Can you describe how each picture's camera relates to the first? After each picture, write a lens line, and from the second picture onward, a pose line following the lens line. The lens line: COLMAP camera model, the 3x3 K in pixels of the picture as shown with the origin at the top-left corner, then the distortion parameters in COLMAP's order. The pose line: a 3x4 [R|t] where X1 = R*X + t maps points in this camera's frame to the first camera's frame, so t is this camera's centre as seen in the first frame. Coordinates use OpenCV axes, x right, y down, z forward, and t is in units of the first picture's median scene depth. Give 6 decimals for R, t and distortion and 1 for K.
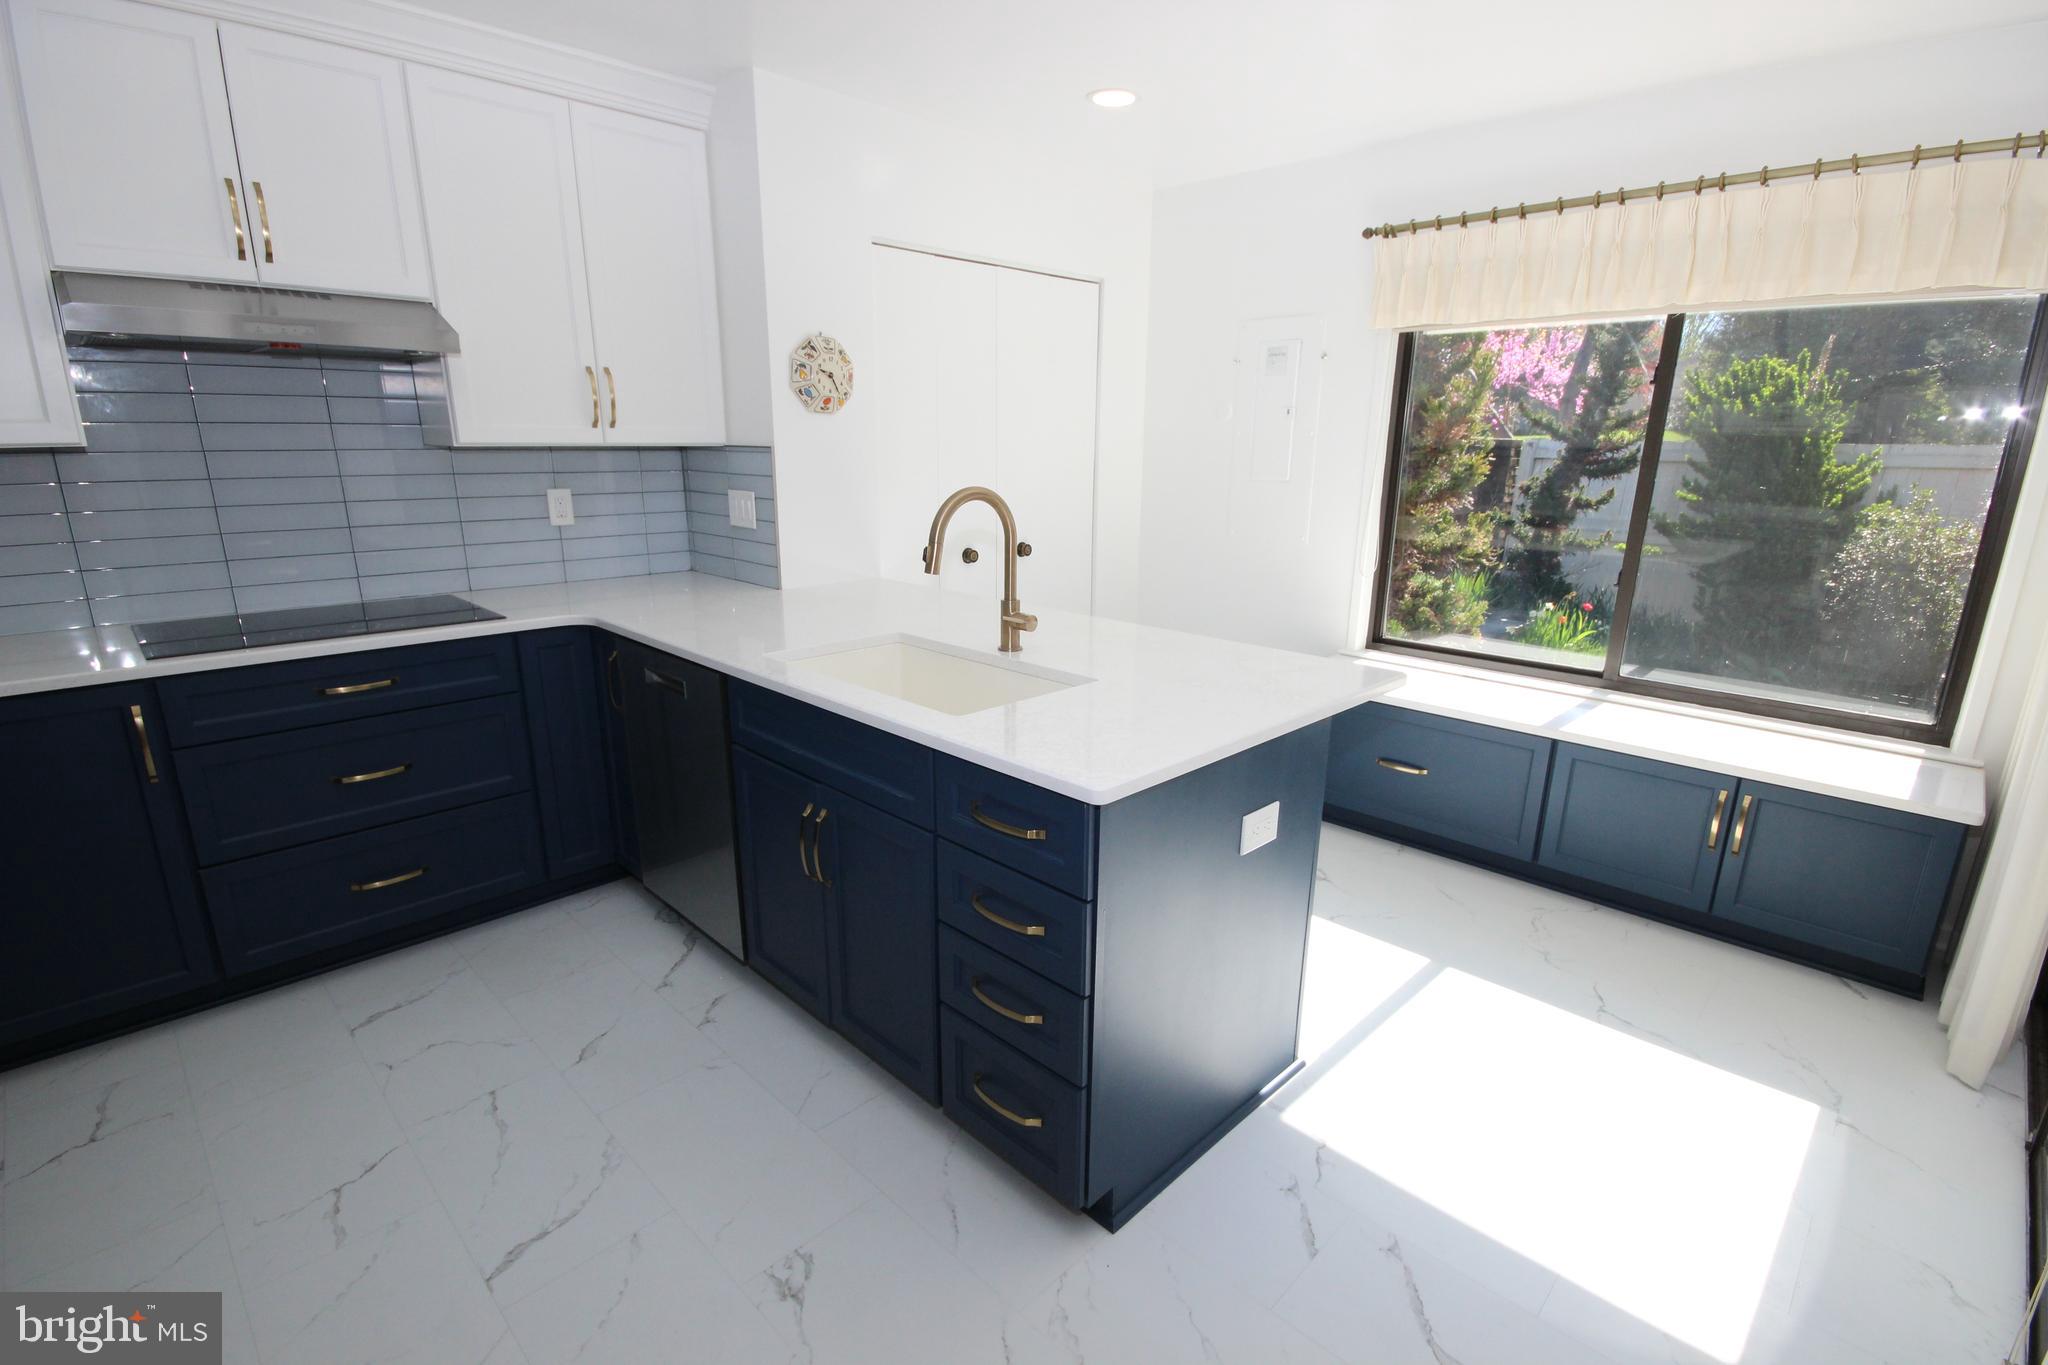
lens RADIAL K [[949.5, 0, 1027.7], [0, 949.5, 699.8], [0, 0, 1]] dist [-0.001310, 0.000328]
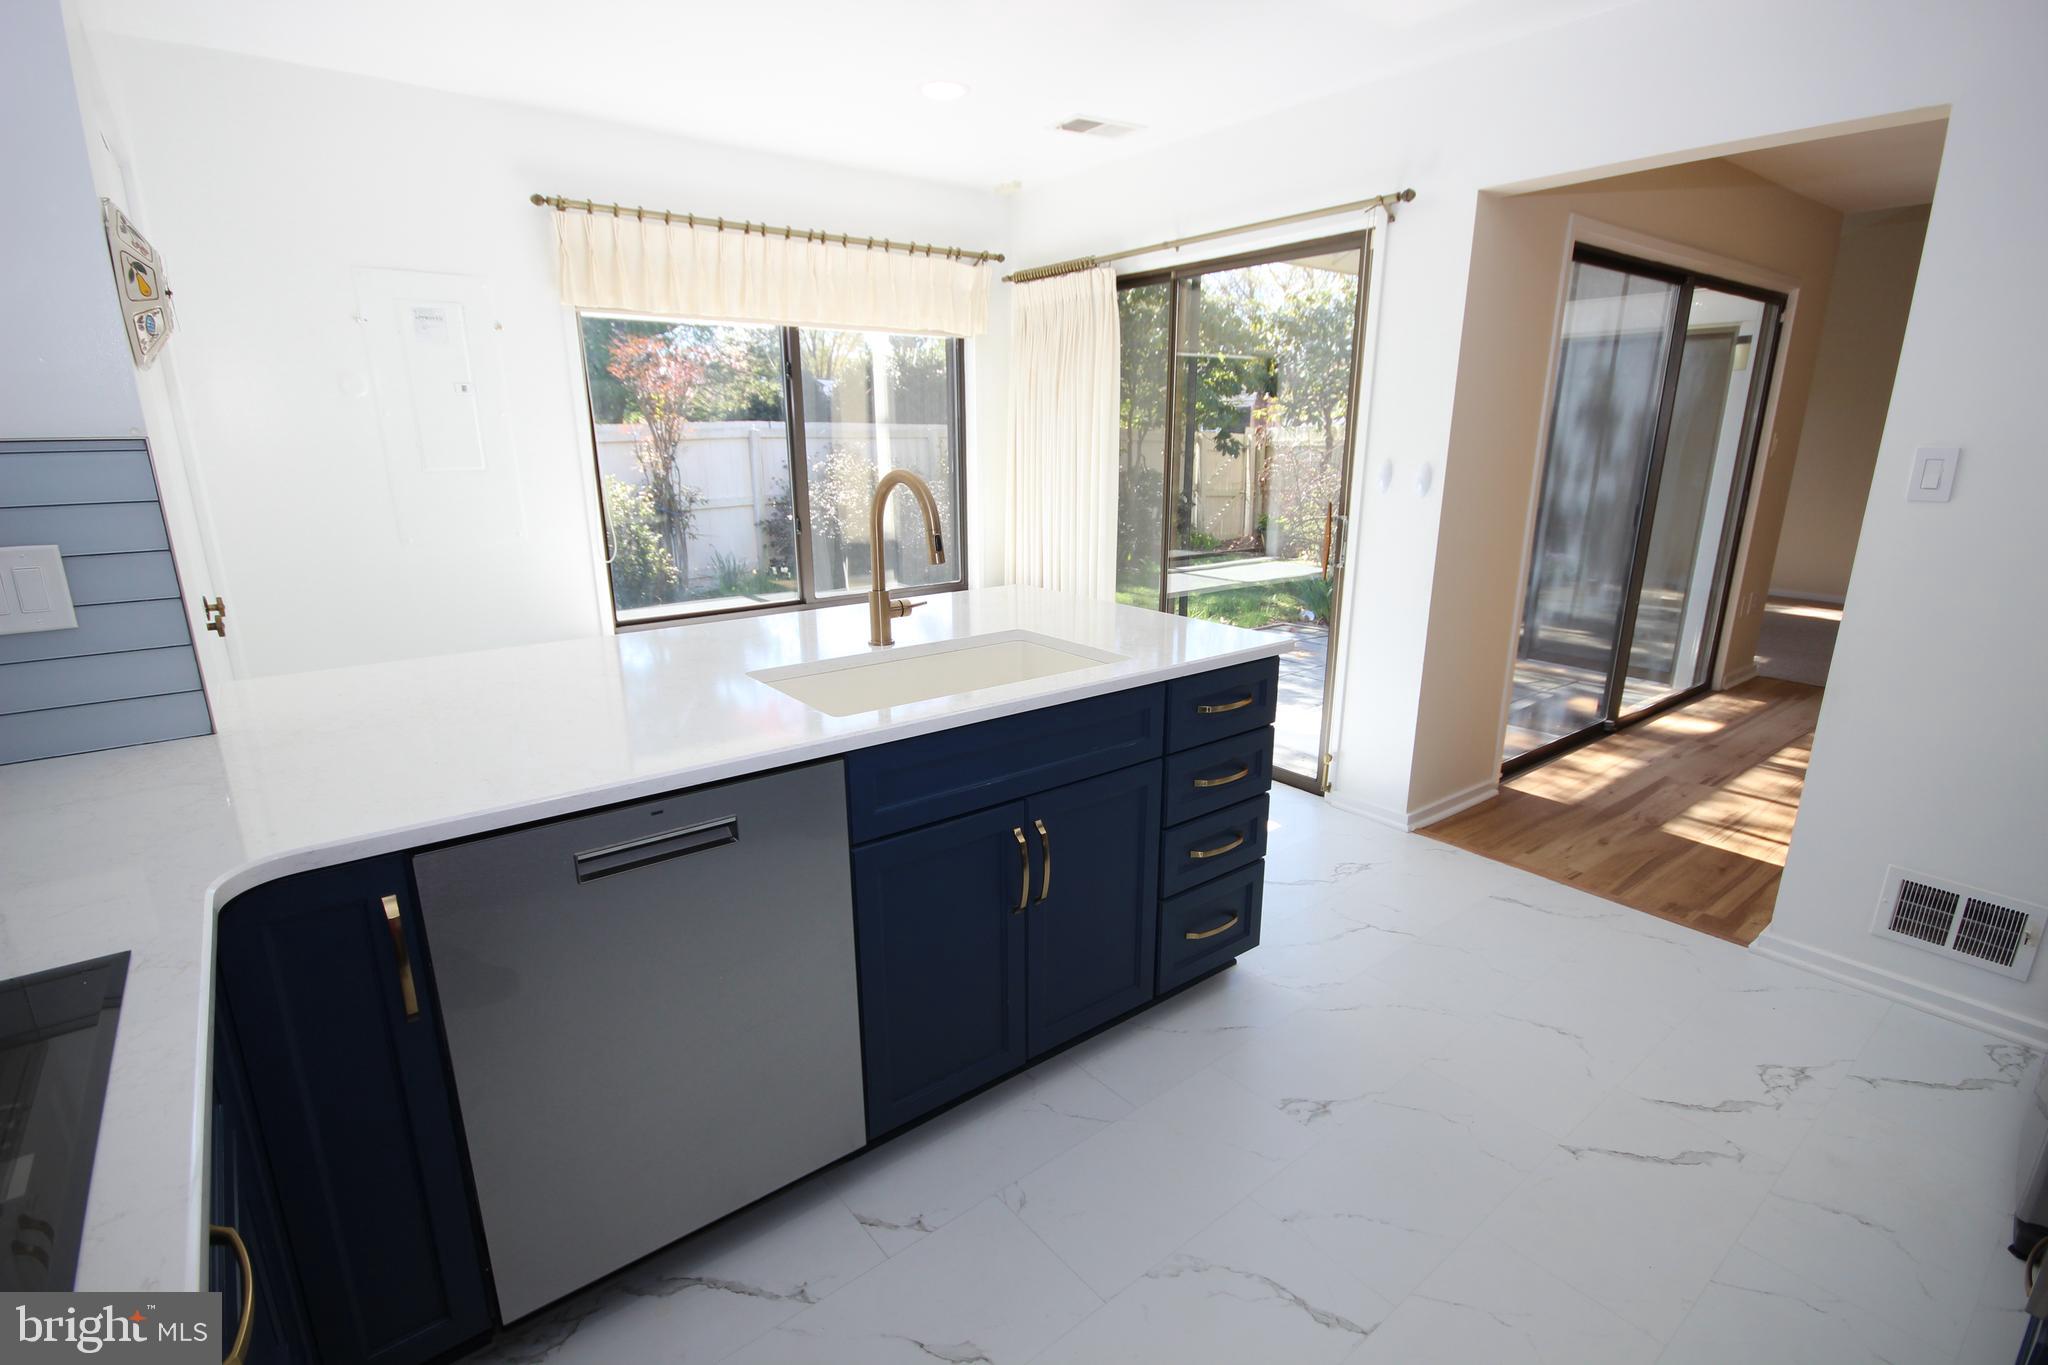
lens RADIAL K [[963.6, 0, 1025.6], [0, 963.6, 695.9], [0, 0, 1]] dist [-0.000652, 0.000632]
pose [[0.118784, -0.276202, 0.953731, -0.770179], [0.269298, 0.933490, 0.236800, -0.158564], [-0.955703, 0.228710, 0.185265, 0.581288]]
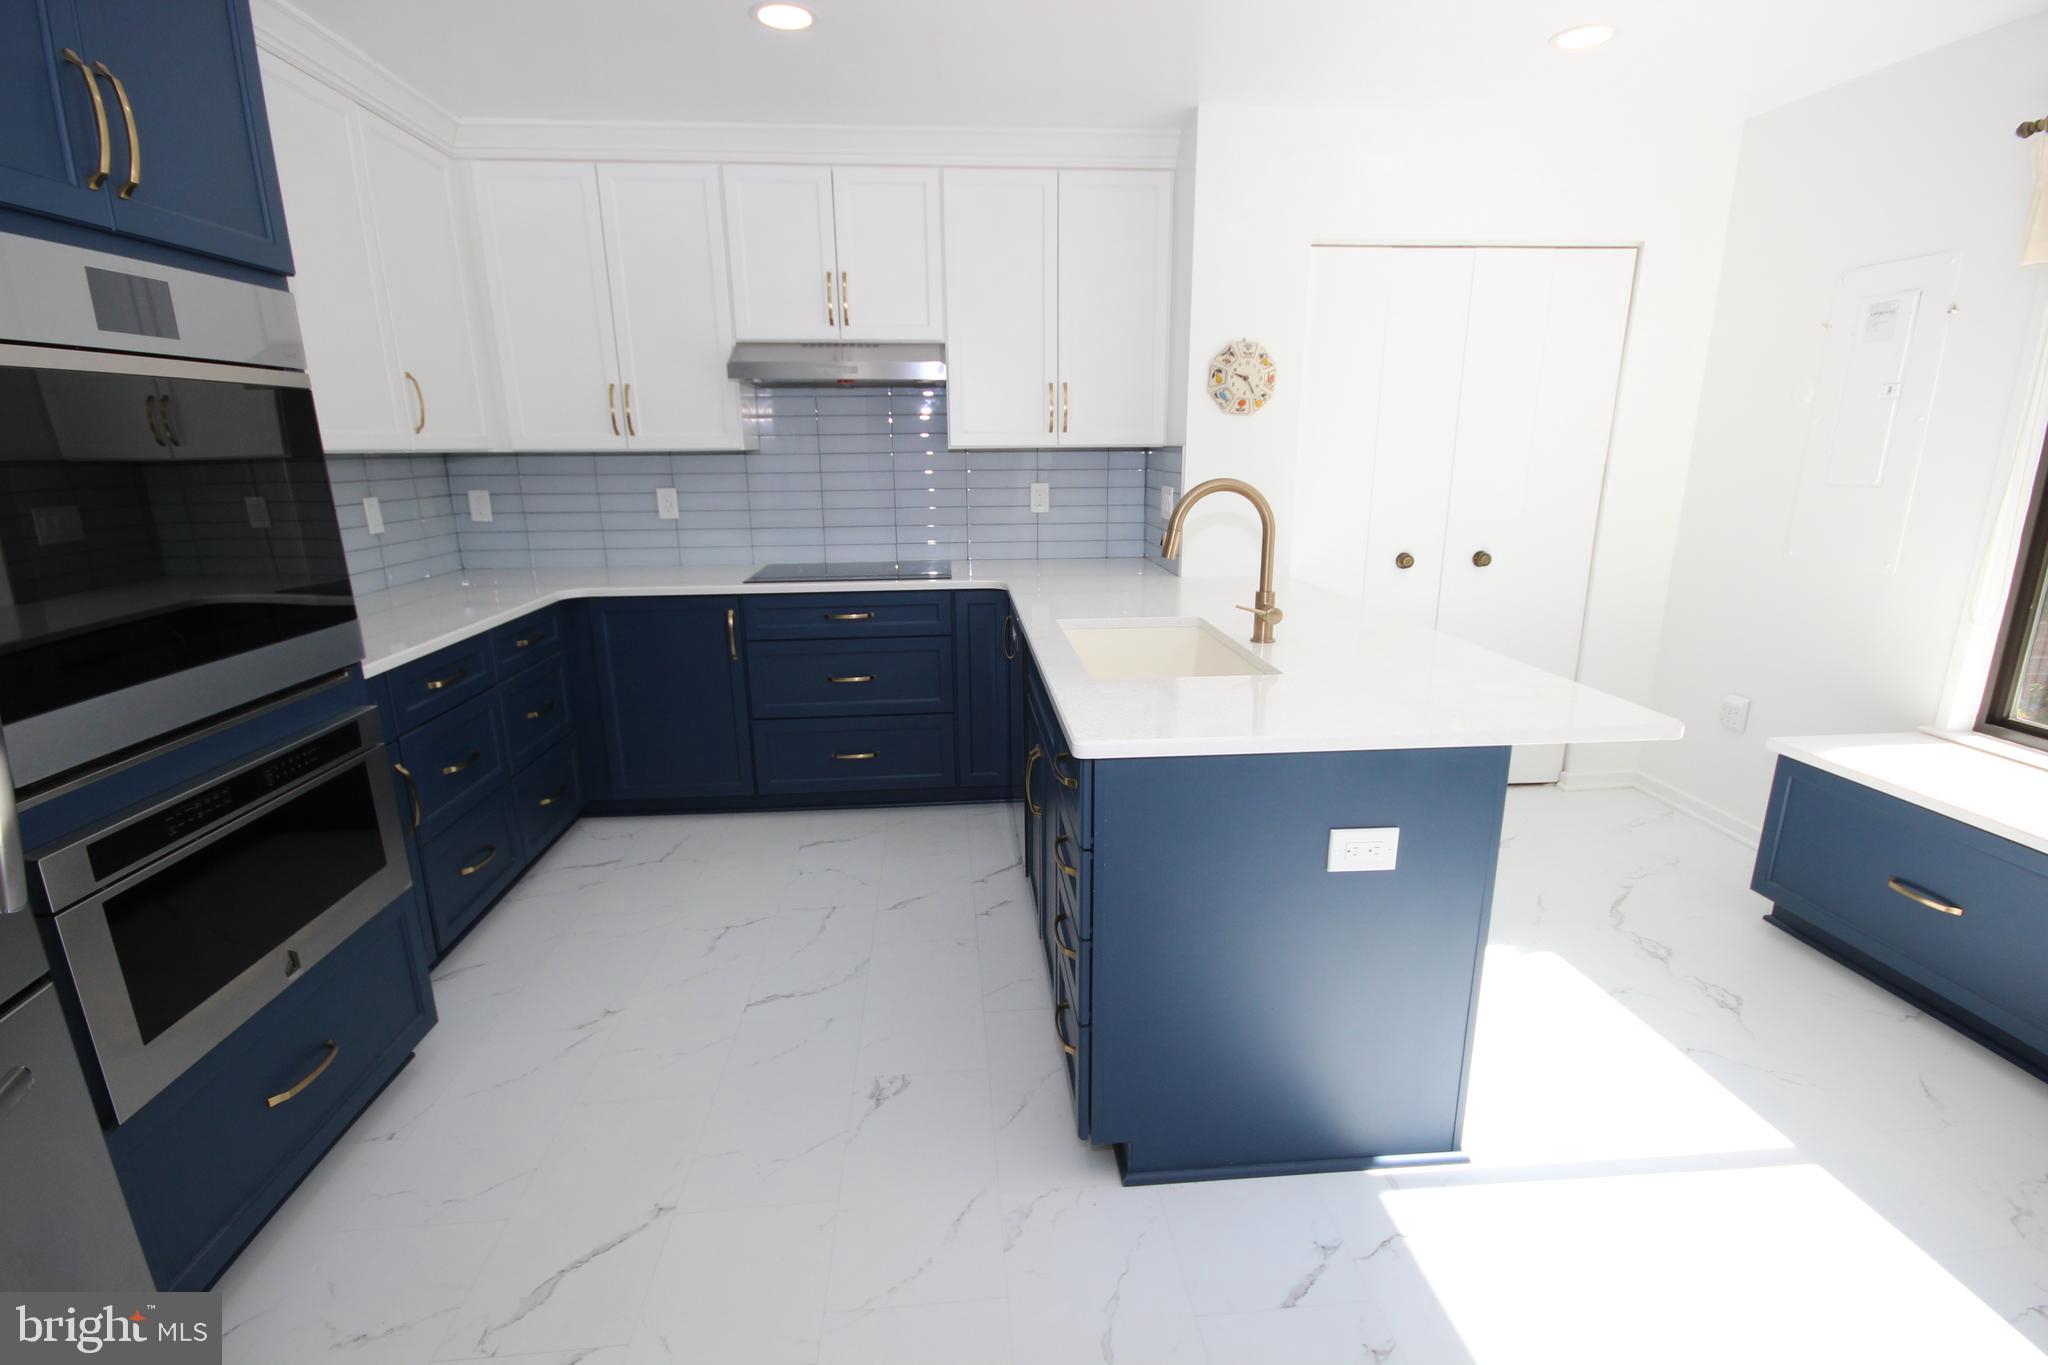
lens RADIAL K [[949.5, 0, 1027.7], [0, 949.5, 699.8], [0, 0, 1]] dist [-0.001310, 0.000328]
pose [[0.761992, 0.153148, -0.629216, 0.363496], [-0.158647, 0.986172, 0.047904, -0.000380], [0.627852, 0.063321, 0.775753, 0.053794]]
